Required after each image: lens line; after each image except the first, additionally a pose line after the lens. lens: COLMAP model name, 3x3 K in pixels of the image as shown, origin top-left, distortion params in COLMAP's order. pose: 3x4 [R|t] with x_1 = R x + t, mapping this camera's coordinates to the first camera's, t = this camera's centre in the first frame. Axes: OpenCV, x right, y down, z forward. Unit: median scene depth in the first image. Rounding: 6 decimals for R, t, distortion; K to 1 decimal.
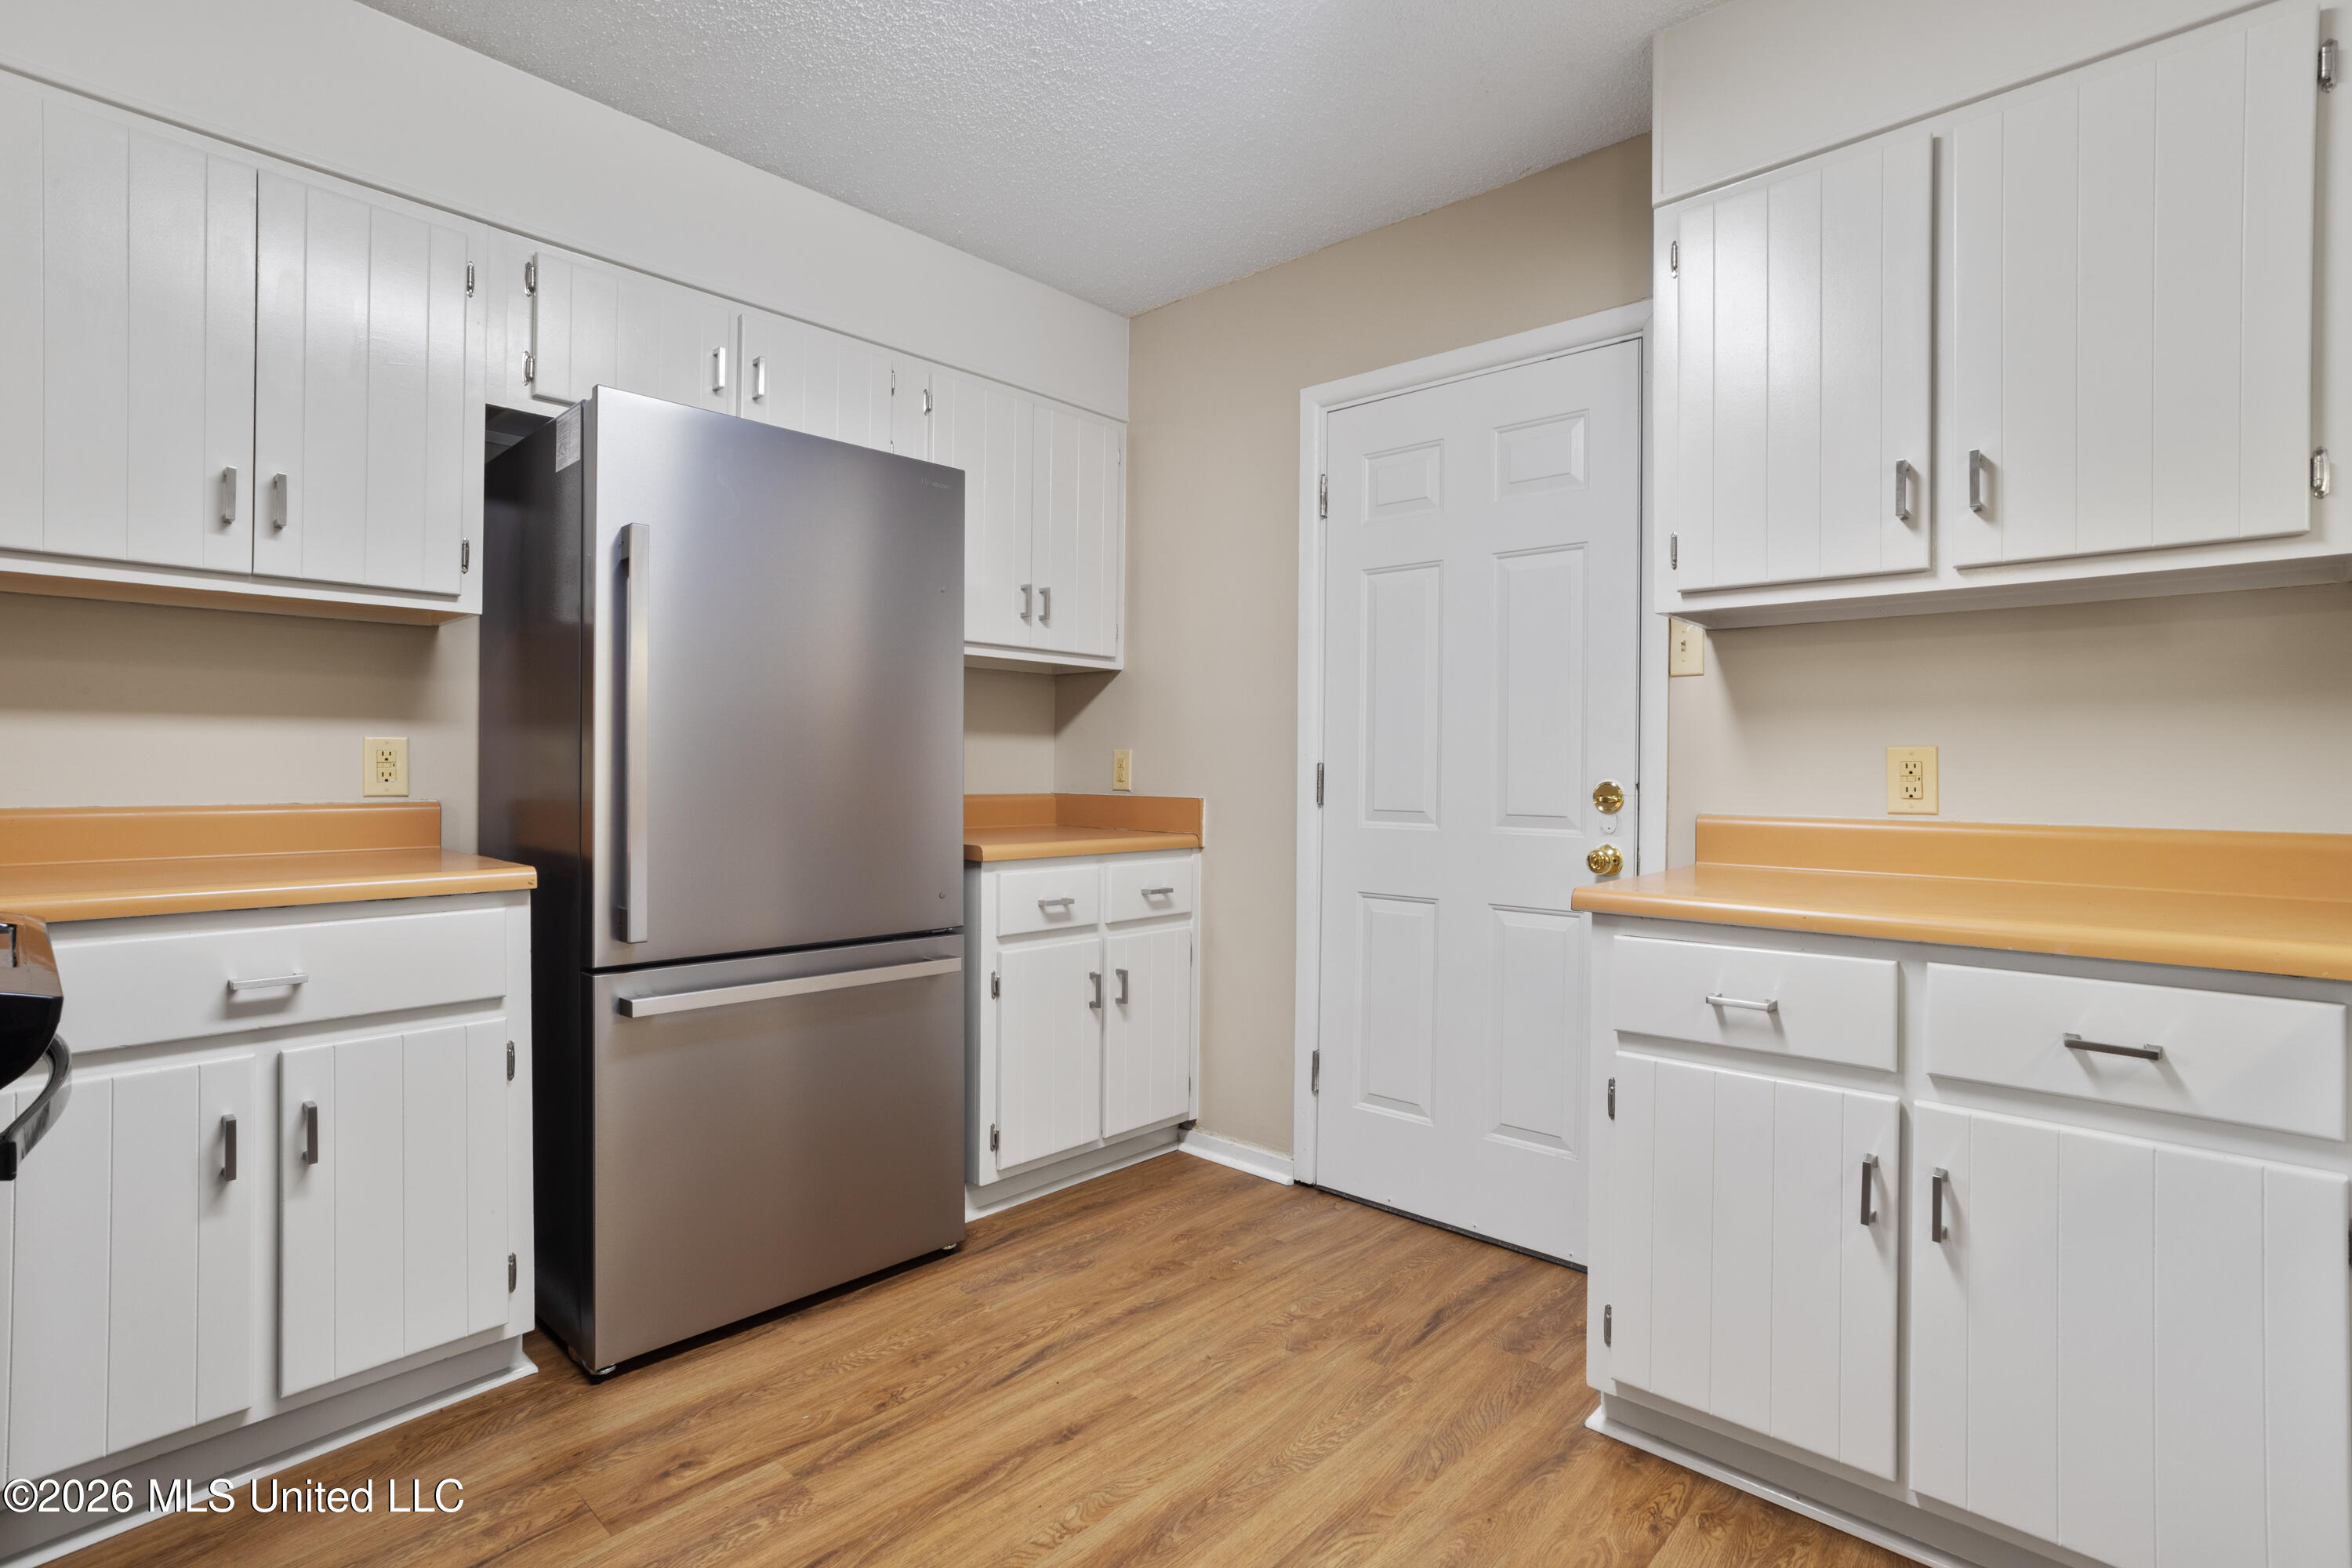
lens RADIAL K [[1130.2, 0, 1168.8], [0, 1130.2, 766.0], [0, 0, 1]] dist [-0.042901, 0.026131]
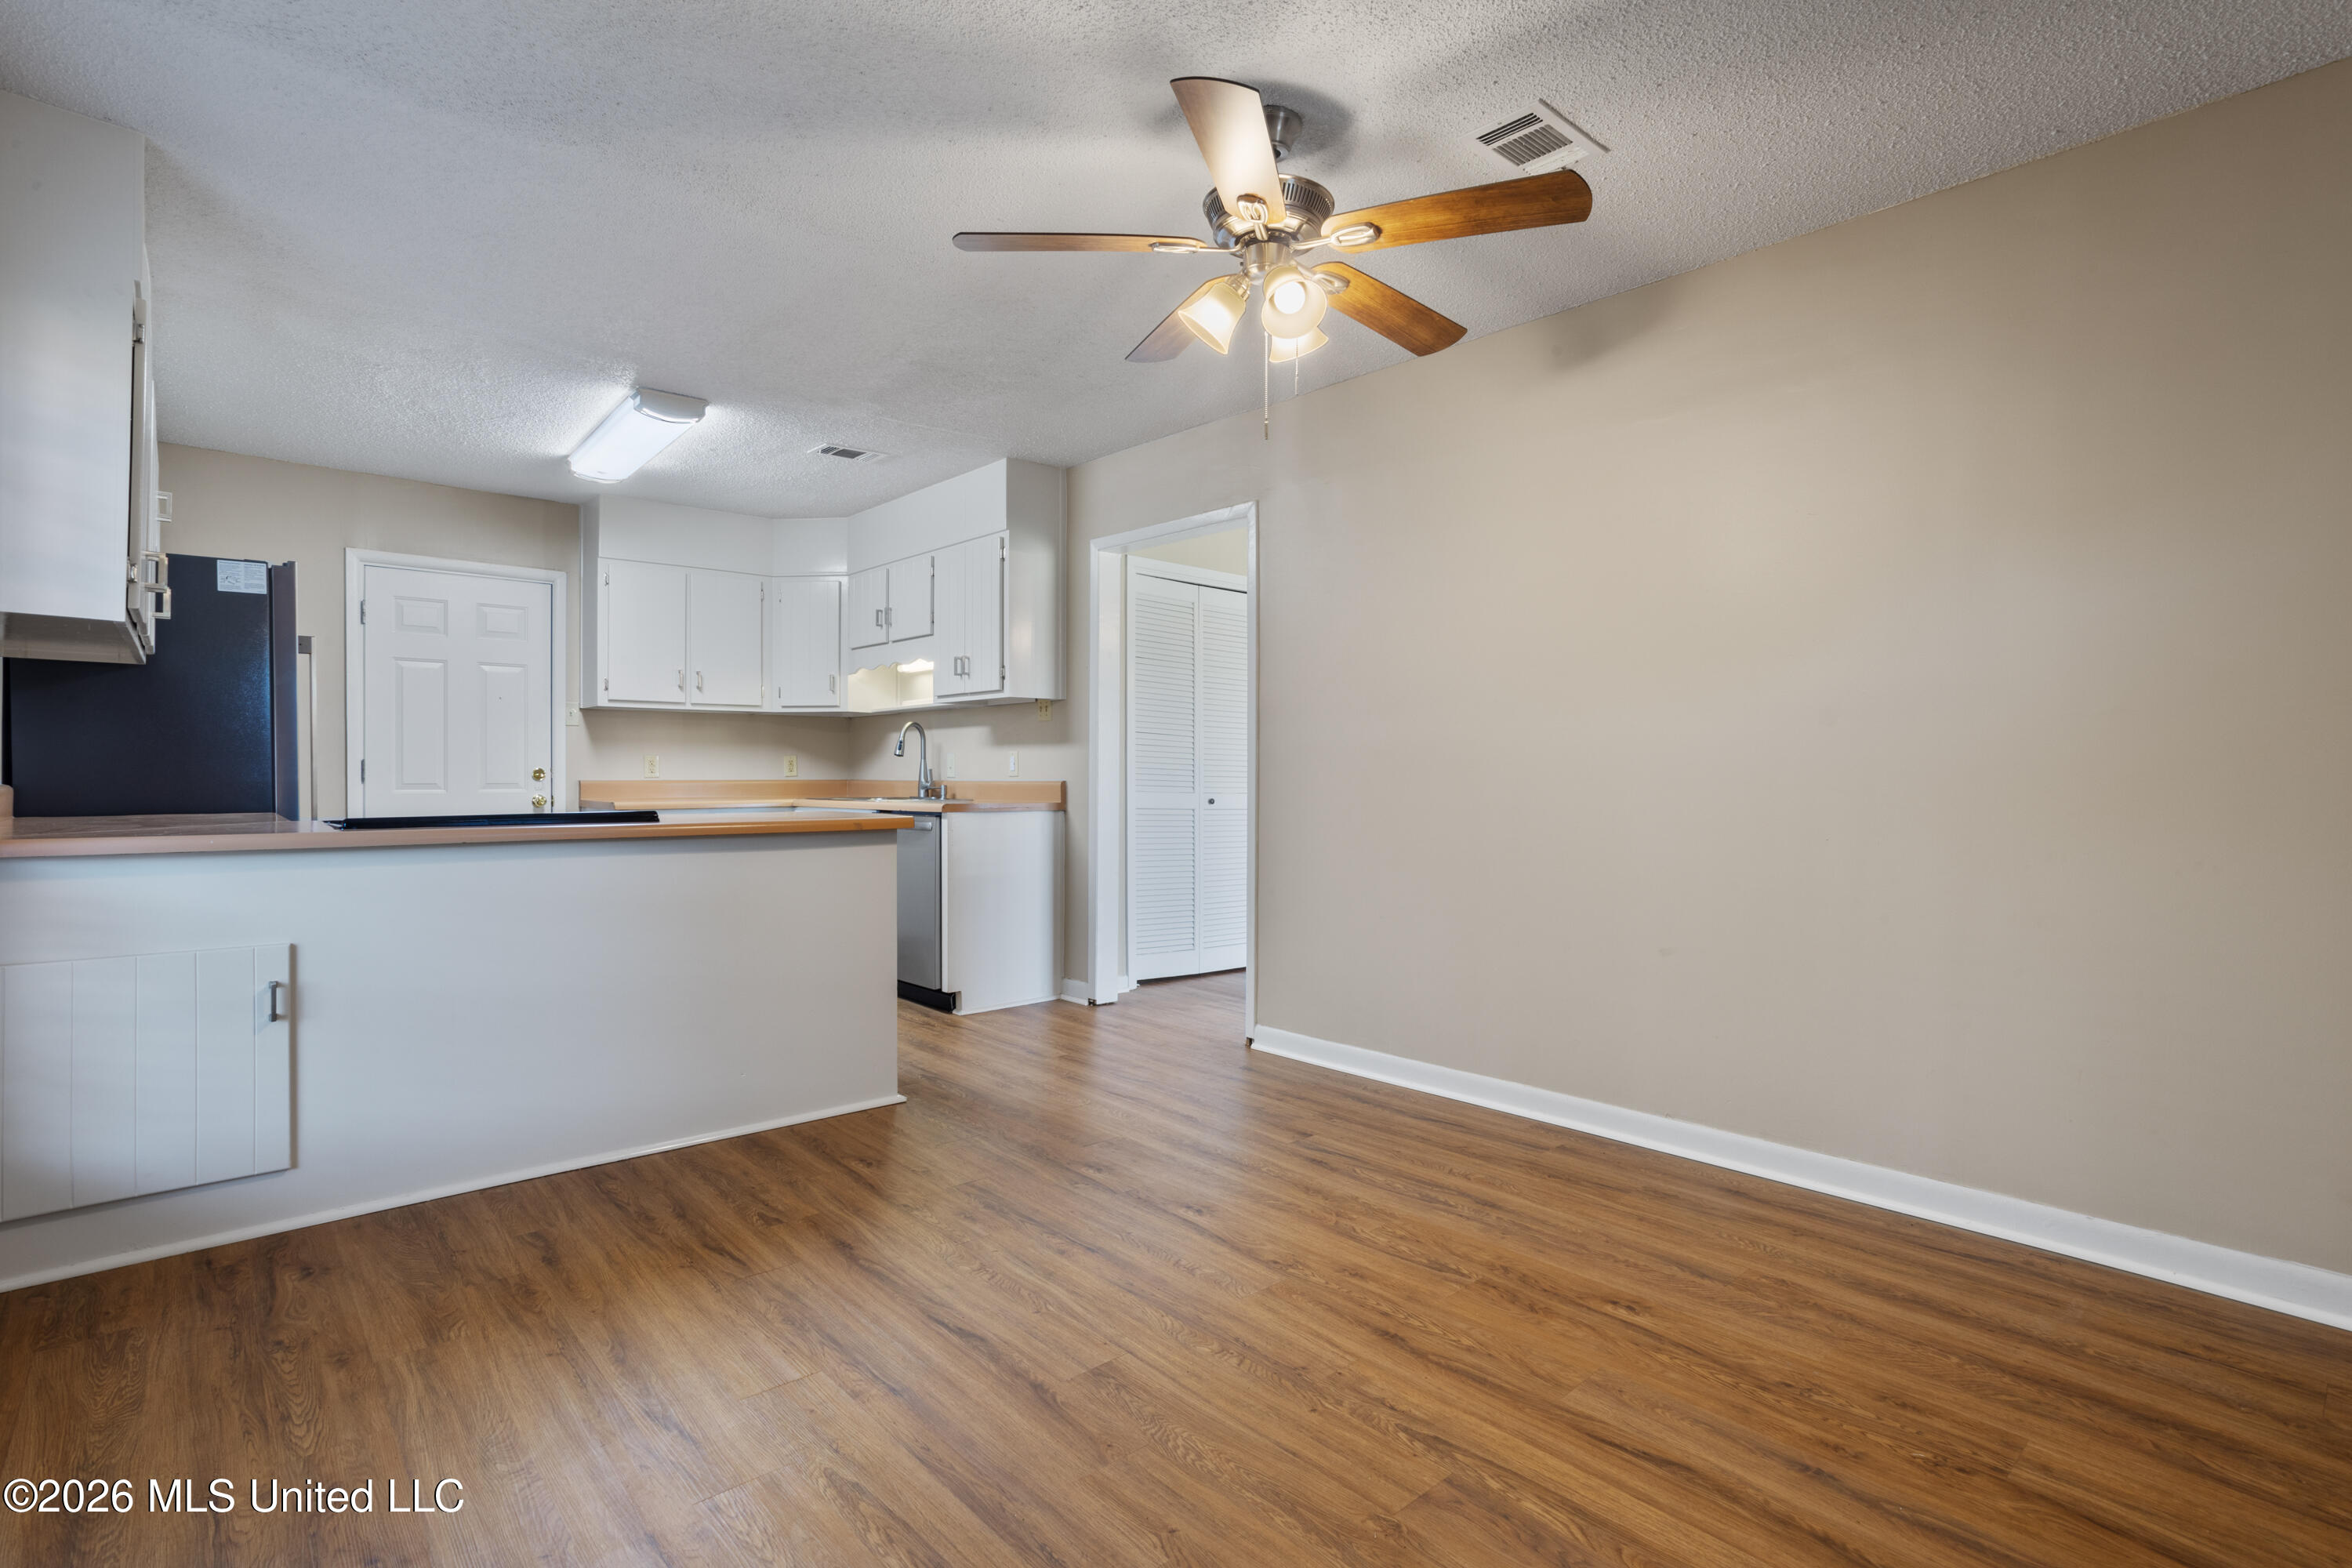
lens RADIAL K [[1130.2, 0, 1166.2], [0, 1130.2, 779.2], [0, 0, 1]] dist [-0.042901, 0.026131]
pose [[0.093327, -0.012985, 0.995551, -1.957912], [-0.001005, 0.999913, 0.013136, 0.005636], [-0.995635, -0.002227, 0.093306, -0.580962]]
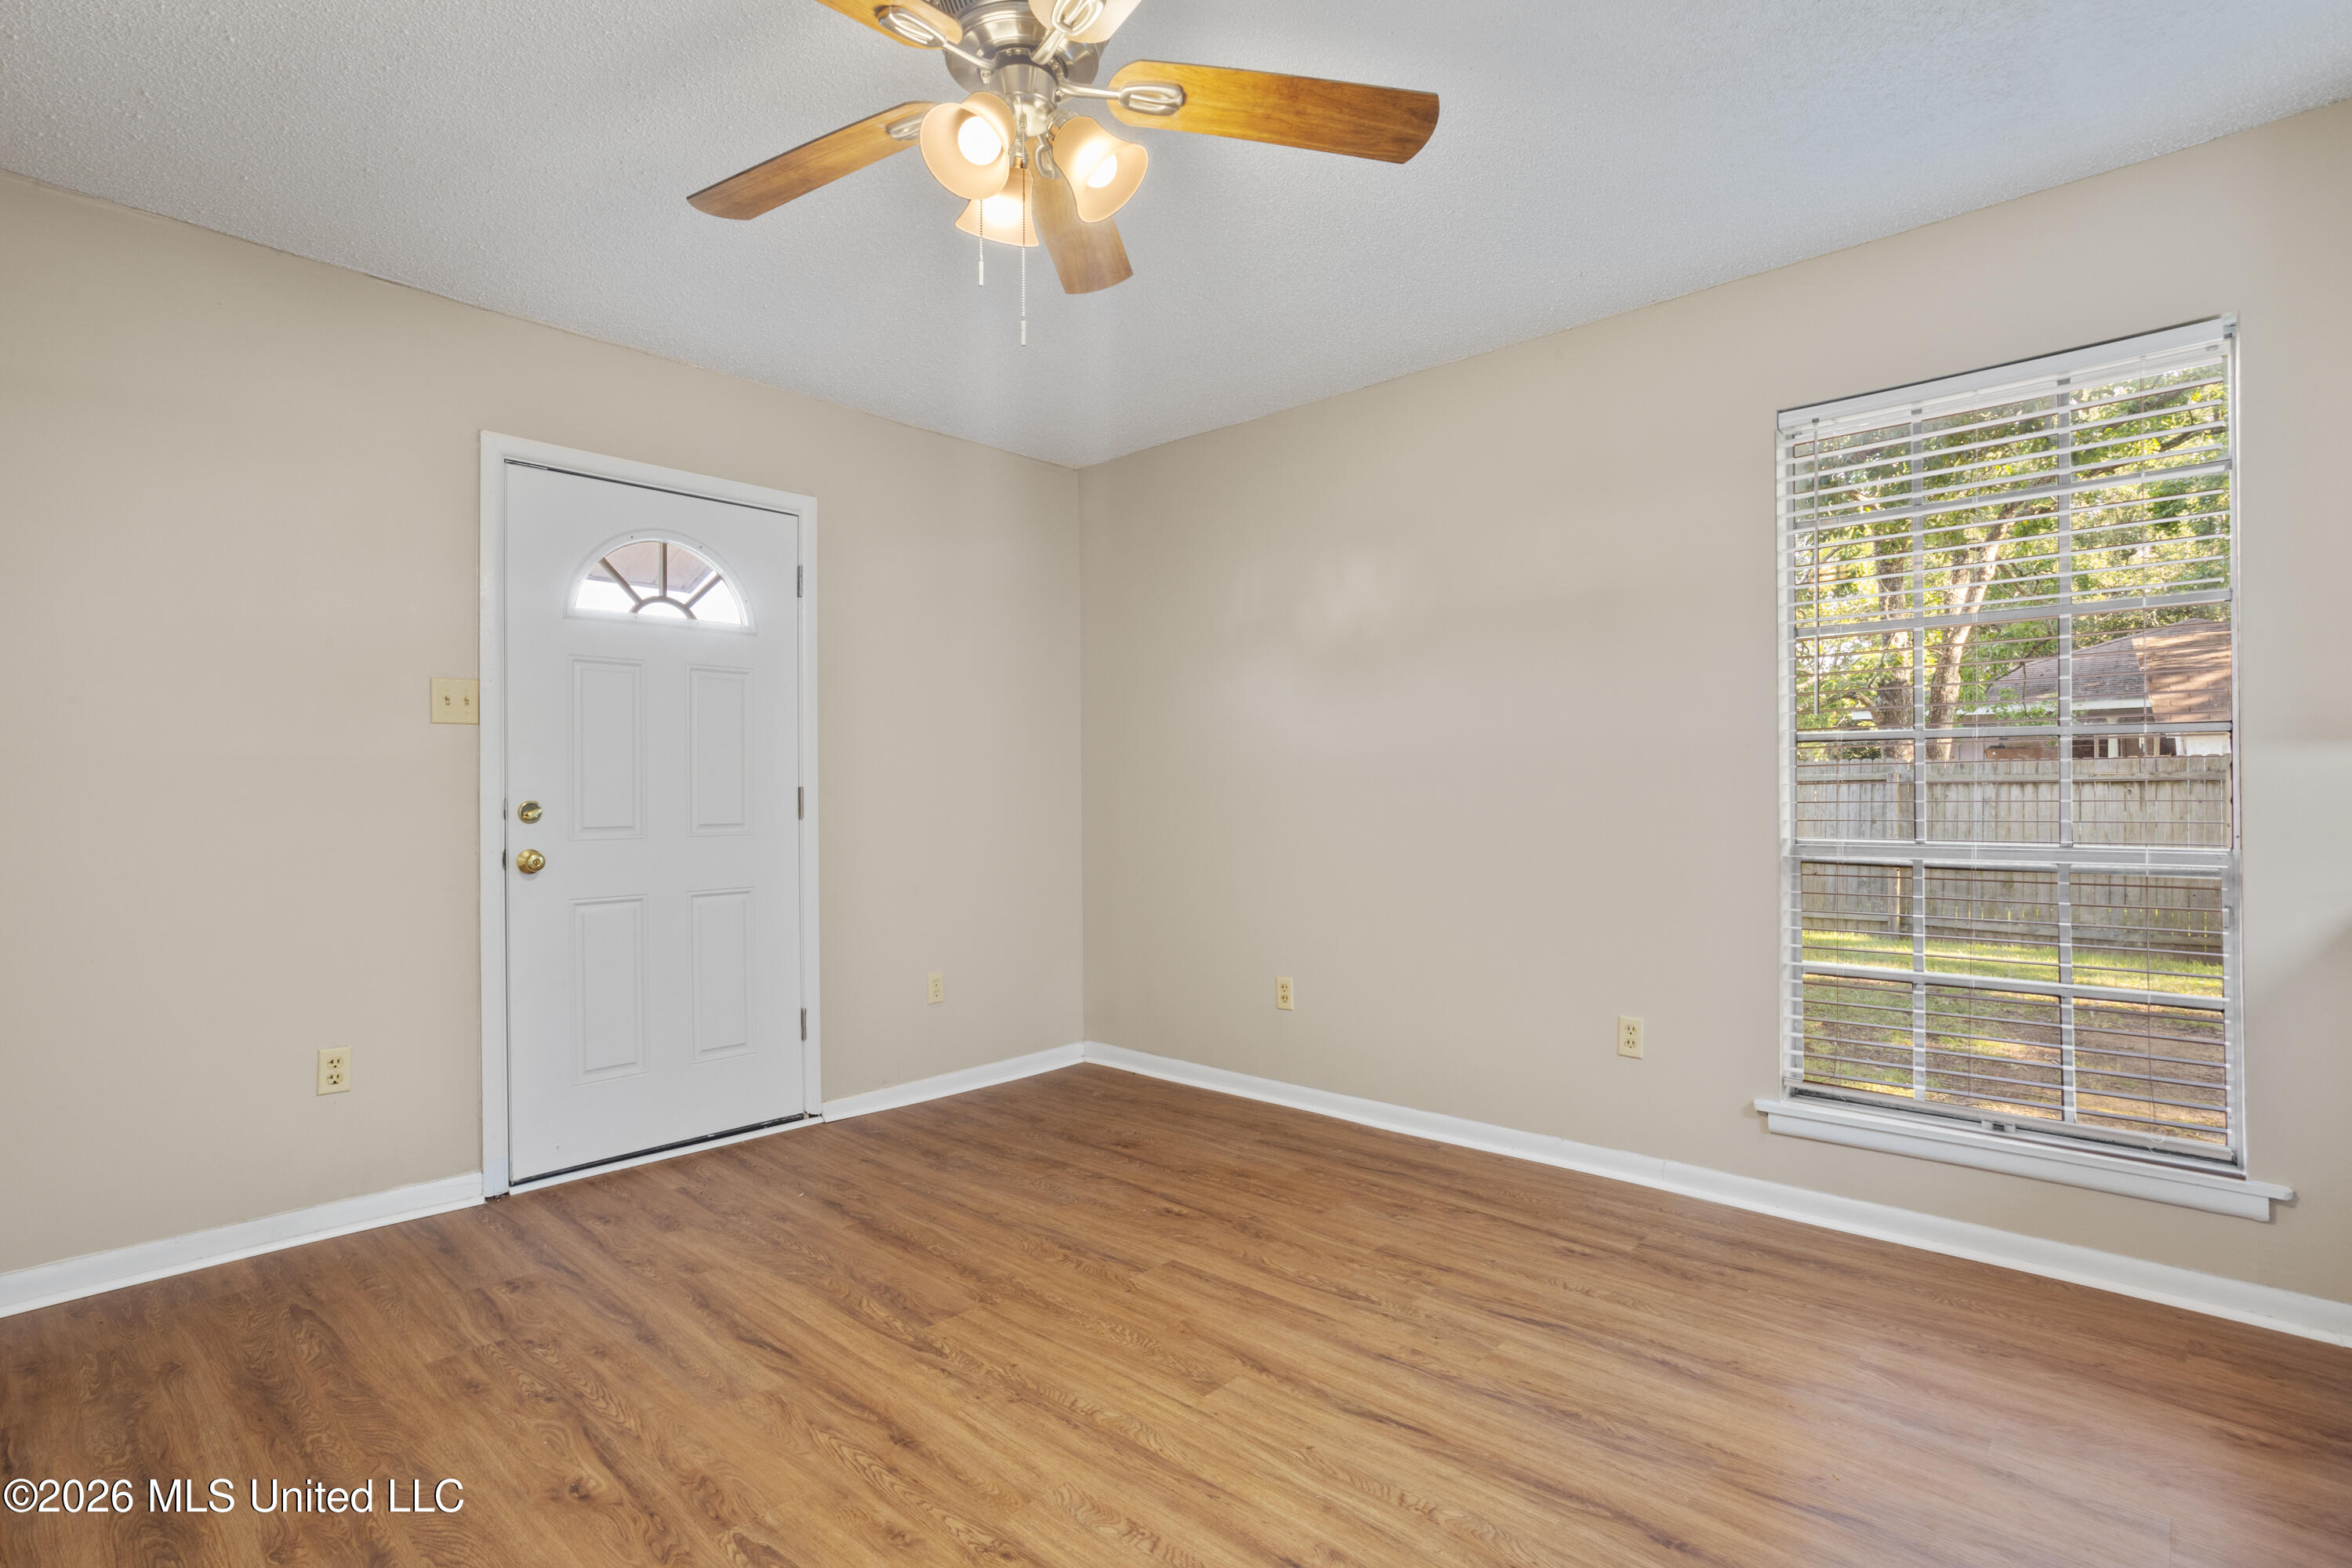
lens RADIAL K [[1130.2, 0, 1158.6], [0, 1130.2, 784.0], [0, 0, 1]] dist [-0.042901, 0.026131]
pose [[-0.003871, -0.011432, -0.999927, -0.164268], [0.003645, 0.999928, -0.011446, 0.002232], [0.999986, -0.003689, -0.003829, -0.484930]]
